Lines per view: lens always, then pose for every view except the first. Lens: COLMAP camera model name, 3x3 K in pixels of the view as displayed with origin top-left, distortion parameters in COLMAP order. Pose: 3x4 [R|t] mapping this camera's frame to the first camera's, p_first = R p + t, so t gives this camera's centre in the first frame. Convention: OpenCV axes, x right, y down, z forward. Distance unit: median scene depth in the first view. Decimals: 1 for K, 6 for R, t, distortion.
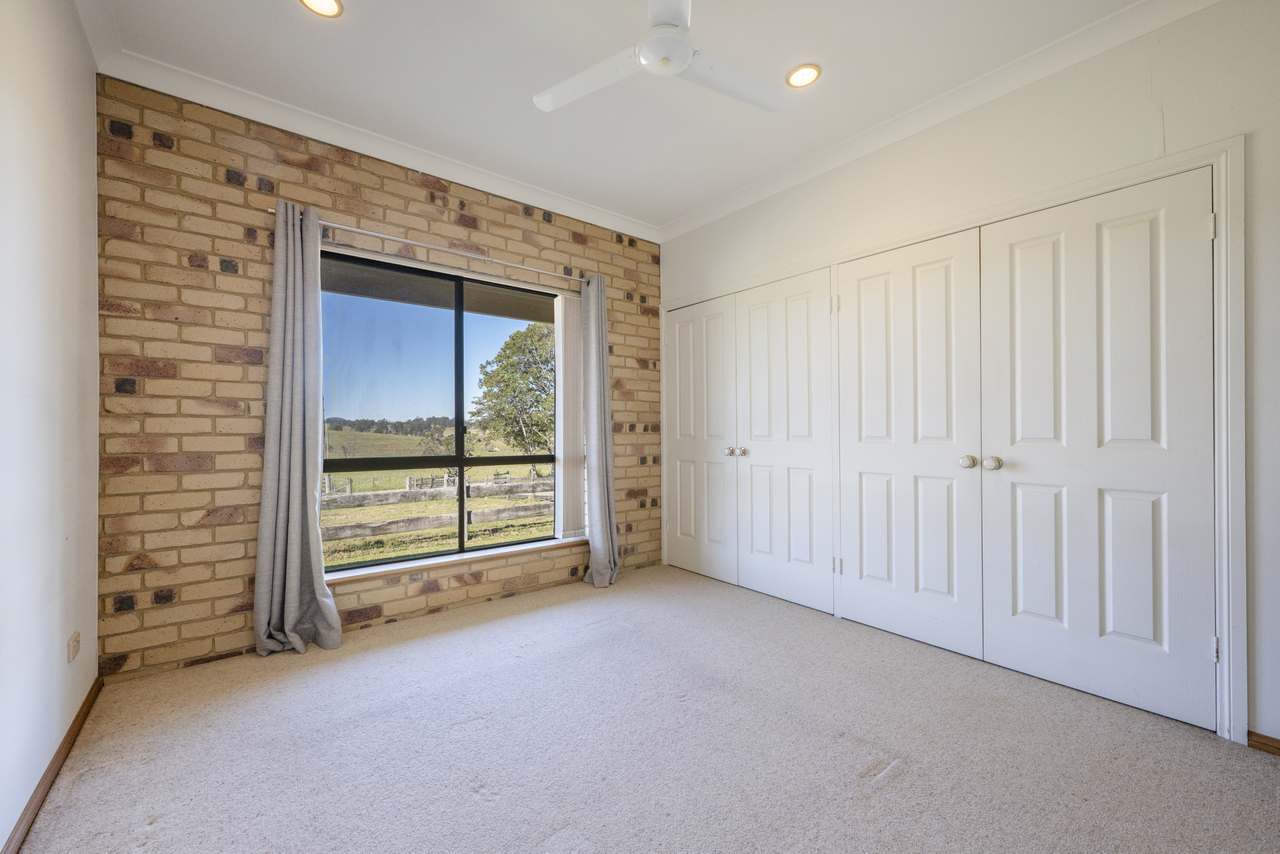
lens RADIAL K [[519.1, 0, 634.3], [0, 519.1, 419.9], [0, 0, 1]] dist [-0.000160, -0.000018]
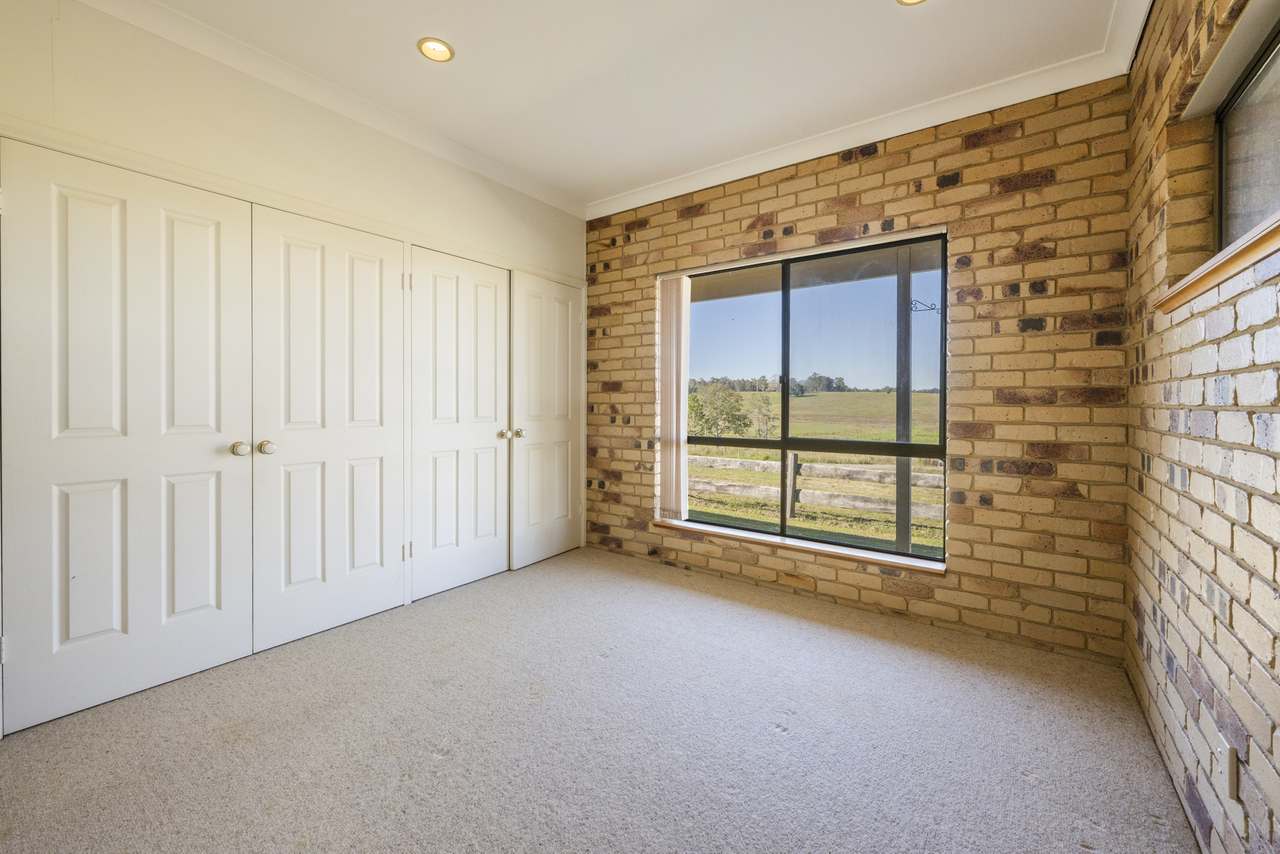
lens RADIAL K [[519.1, 0, 634.3], [0, 519.1, 419.9], [0, 0, 1]] dist [-0.000160, -0.000018]
pose [[0.251470, 0.023629, -0.967577, 0.551413], [0.000128, 0.999701, 0.024447, 0.009721], [0.967865, -0.006271, 0.251392, 0.477284]]
